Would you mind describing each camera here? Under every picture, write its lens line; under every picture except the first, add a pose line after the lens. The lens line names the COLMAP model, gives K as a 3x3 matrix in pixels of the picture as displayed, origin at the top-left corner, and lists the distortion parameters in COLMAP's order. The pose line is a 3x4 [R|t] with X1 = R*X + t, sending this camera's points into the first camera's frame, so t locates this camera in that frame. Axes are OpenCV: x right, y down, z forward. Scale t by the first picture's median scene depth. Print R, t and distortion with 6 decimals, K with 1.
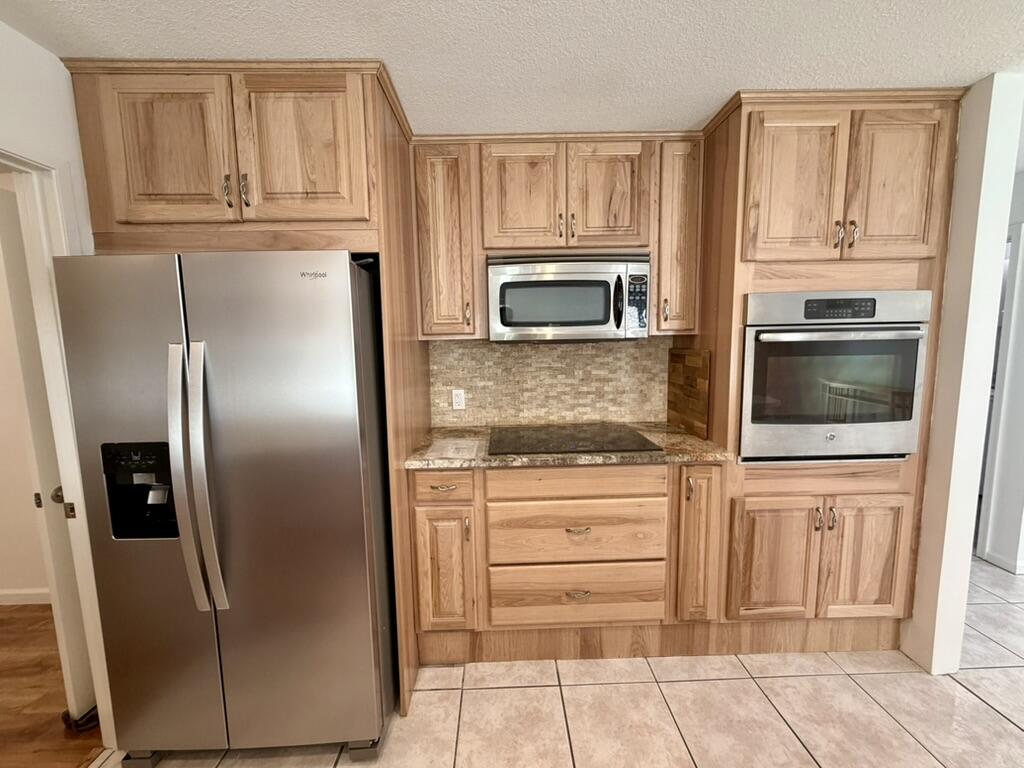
lens RADIAL K [[410.2, 0, 511.3], [0, 410.2, 384.0], [0, 0, 1]] dist [-0.001643, 0.000530]
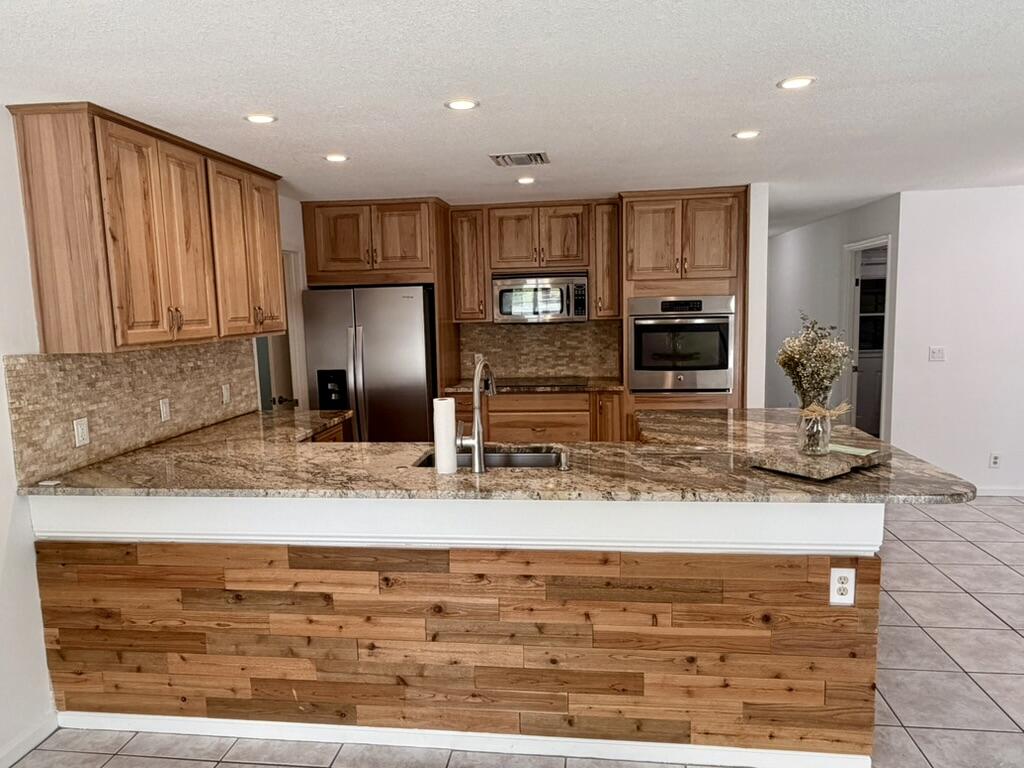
lens RADIAL K [[687.0, 0, 511.5], [0, 687.0, 386.8], [0, 0, 1]] dist [0.001976, 0.000659]
pose [[0.989296, 0.013200, -0.145326, 0.452067], [-0.010663, 0.999777, 0.018222, 0.109318], [0.145534, -0.016477, 0.989216, -1.870405]]
